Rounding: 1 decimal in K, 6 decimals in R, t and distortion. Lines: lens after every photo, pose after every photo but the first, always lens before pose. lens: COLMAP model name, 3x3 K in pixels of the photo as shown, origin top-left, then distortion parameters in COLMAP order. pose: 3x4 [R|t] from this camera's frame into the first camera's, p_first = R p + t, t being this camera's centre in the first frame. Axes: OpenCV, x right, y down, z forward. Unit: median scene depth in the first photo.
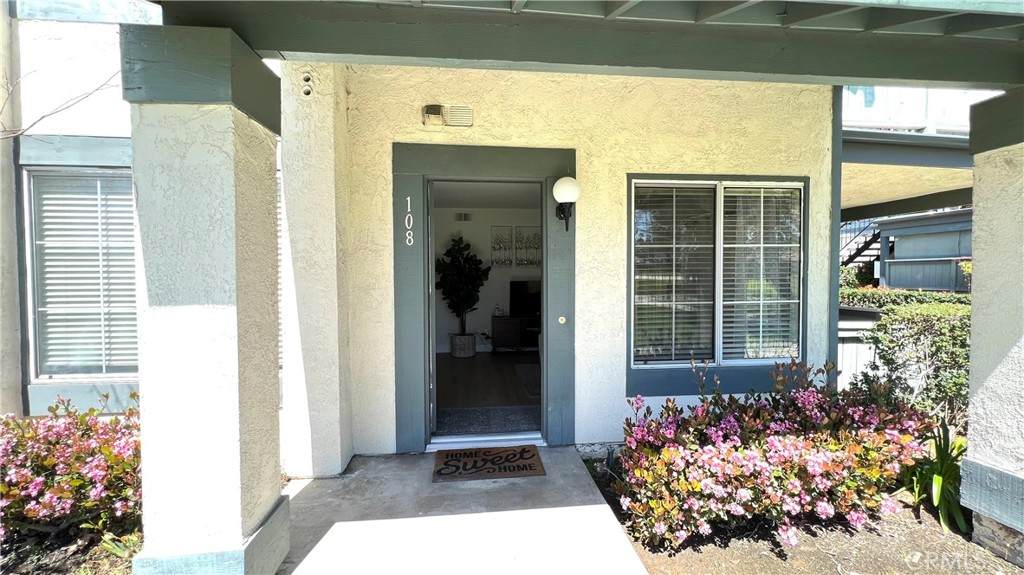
lens RADIAL K [[419.3, 0, 508.4], [0, 419.3, 289.2], [0, 0, 1]] dist [0.000771, 0.000006]
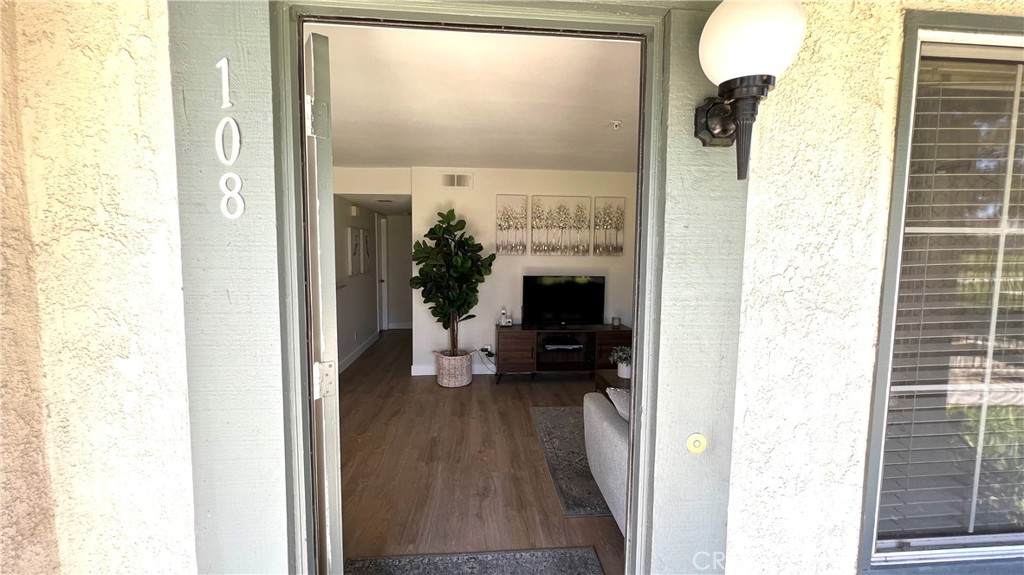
lens RADIAL K [[412.6, 0, 512.7], [0, 412.6, 287.0], [0, 0, 1]] dist [-0.001220, -0.000037]
pose [[0.999925, 0.012152, -0.001333, -0.012216], [-0.012069, 0.998644, 0.050633, -0.034727], [0.001947, -0.050613, 0.998716, 0.330980]]
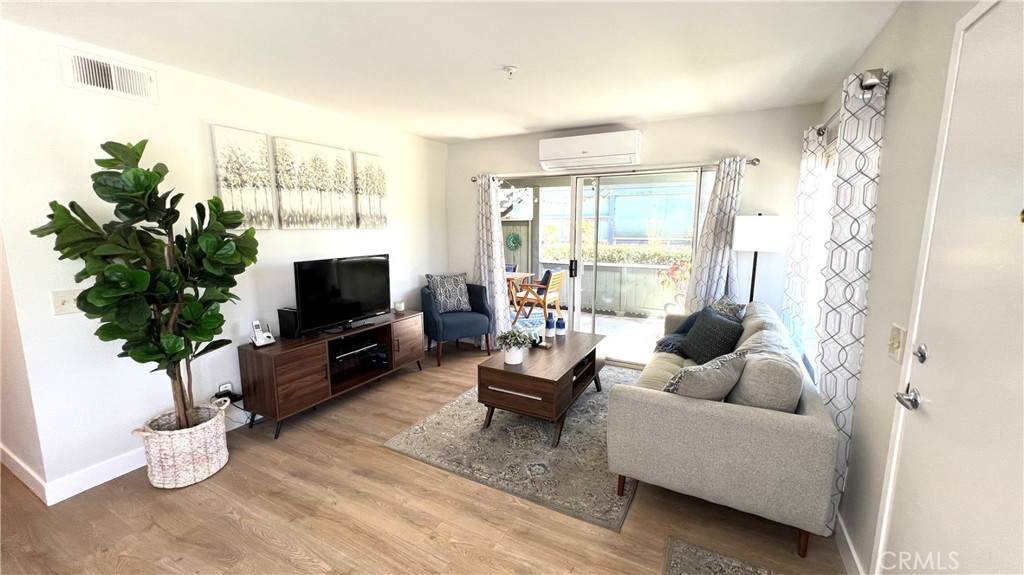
lens RADIAL K [[412.6, 0, 512.8], [0, 412.6, 283.8], [0, 0, 1]] dist [-0.001220, -0.000037]
pose [[0.546234, -0.118738, 0.829174, -0.233981], [0.023438, 0.991681, 0.126569, -0.046051], [-0.837305, -0.049703, 0.544472, 0.570256]]
